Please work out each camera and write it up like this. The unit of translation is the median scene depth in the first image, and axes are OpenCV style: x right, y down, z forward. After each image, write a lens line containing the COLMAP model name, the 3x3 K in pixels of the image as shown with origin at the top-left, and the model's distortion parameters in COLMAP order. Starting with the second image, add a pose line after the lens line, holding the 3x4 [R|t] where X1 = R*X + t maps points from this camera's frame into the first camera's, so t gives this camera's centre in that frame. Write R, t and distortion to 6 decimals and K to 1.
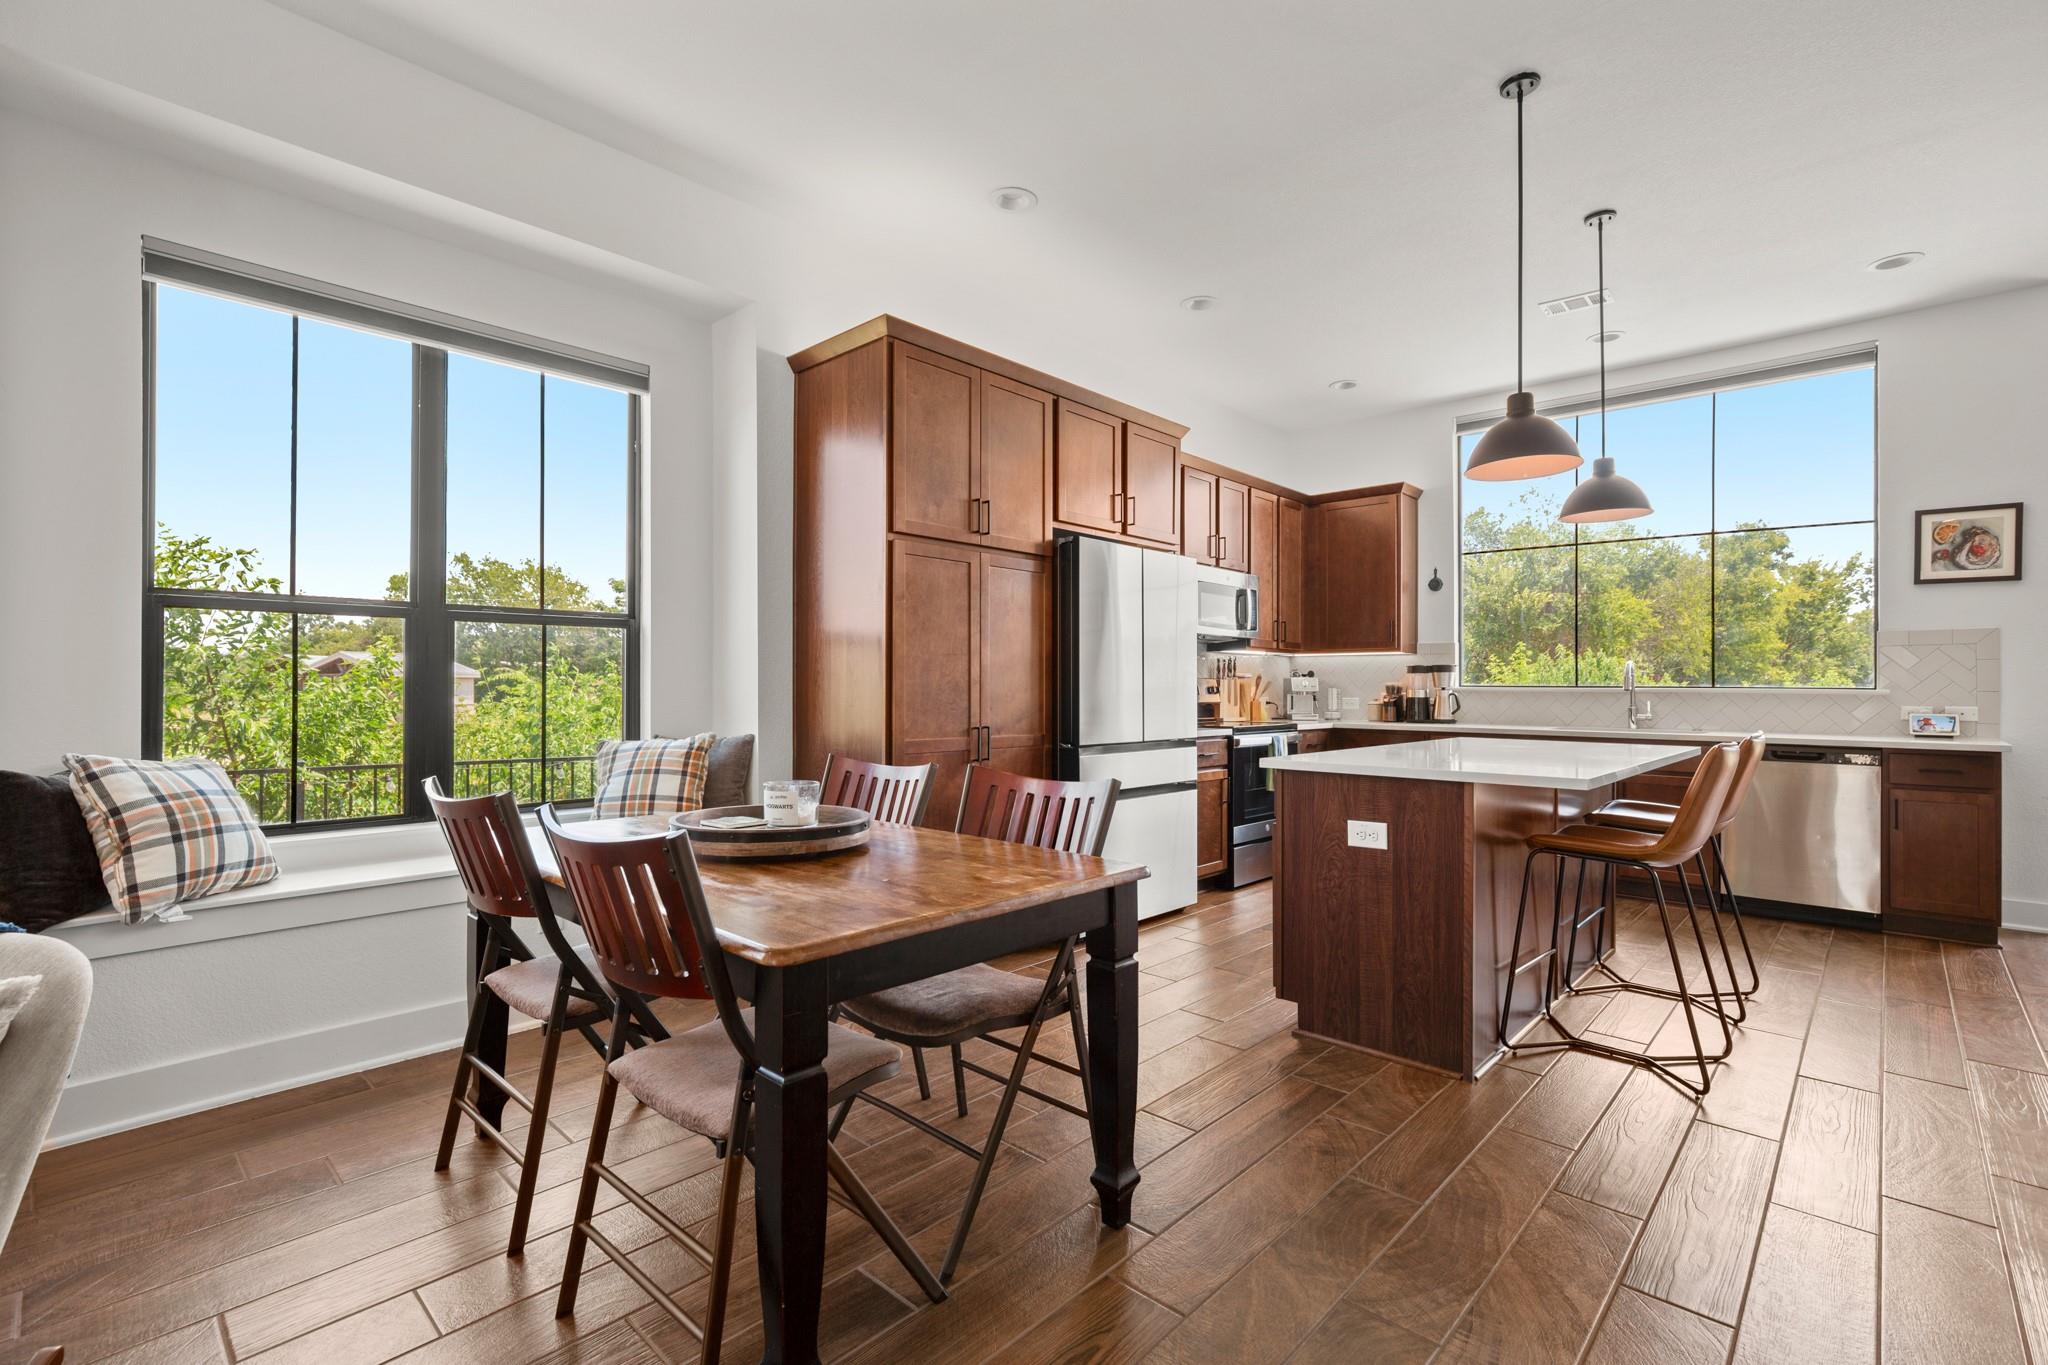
lens RADIAL K [[929.8, 0, 1025.6], [0, 929.8, 683.4], [0, 0, 1]] dist [-0.016470, 0.001671]
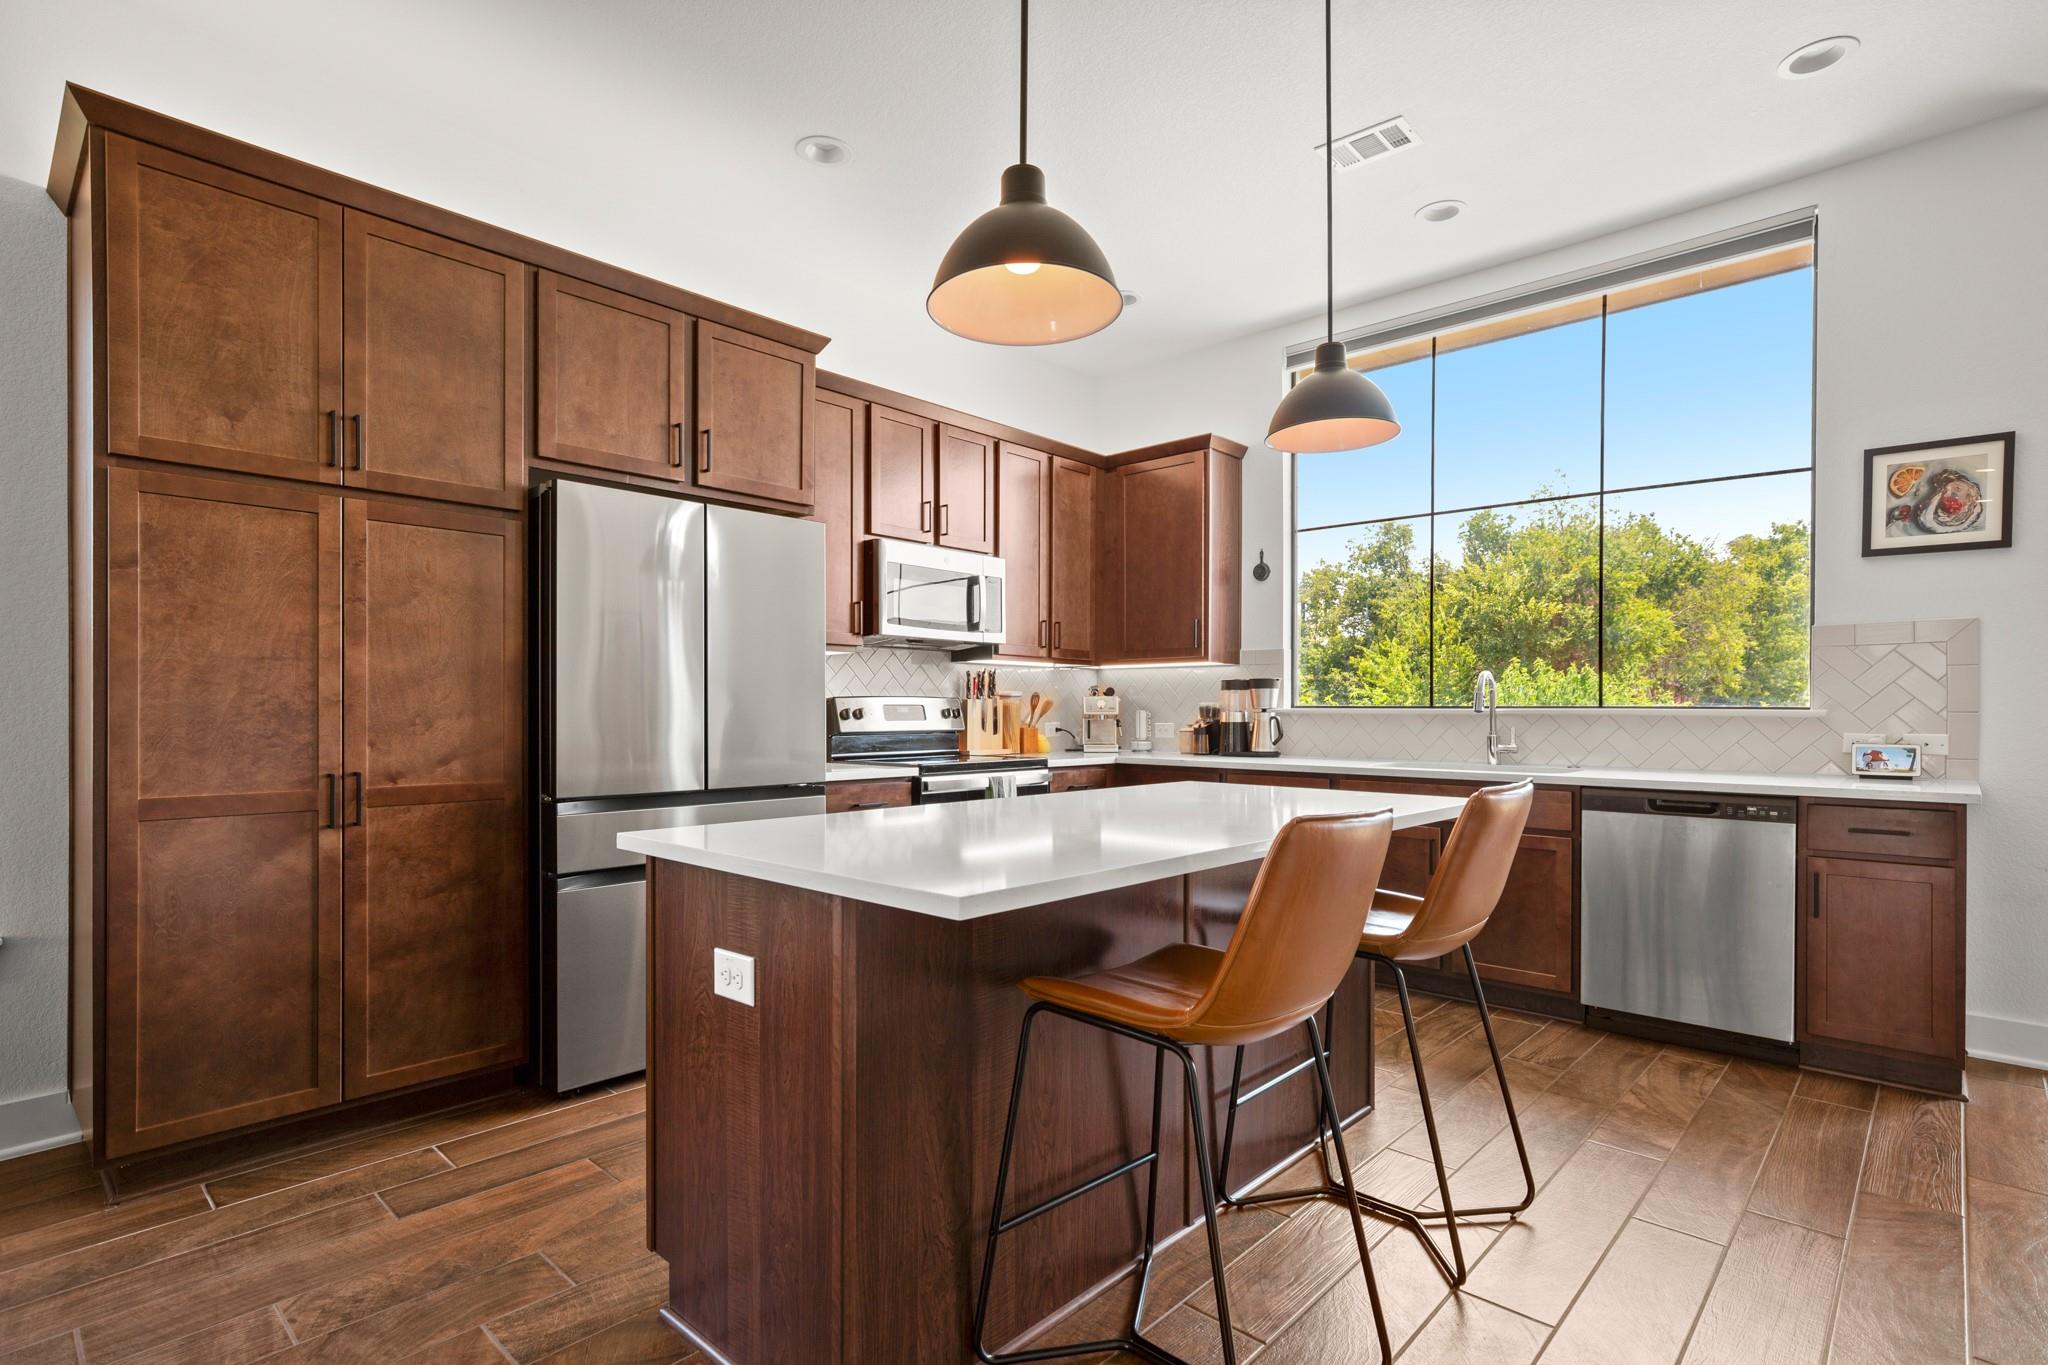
lens RADIAL K [[1006.6, 0, 1030.5], [0, 1006.6, 720.5], [0, 0, 1]] dist [-0.003673, -0.001706]
pose [[0.999909, -0.003627, 0.012955, 0.317651], [0.003444, 0.999894, 0.014152, 0.002199], [-0.013005, -0.014106, 0.999816, 0.239523]]
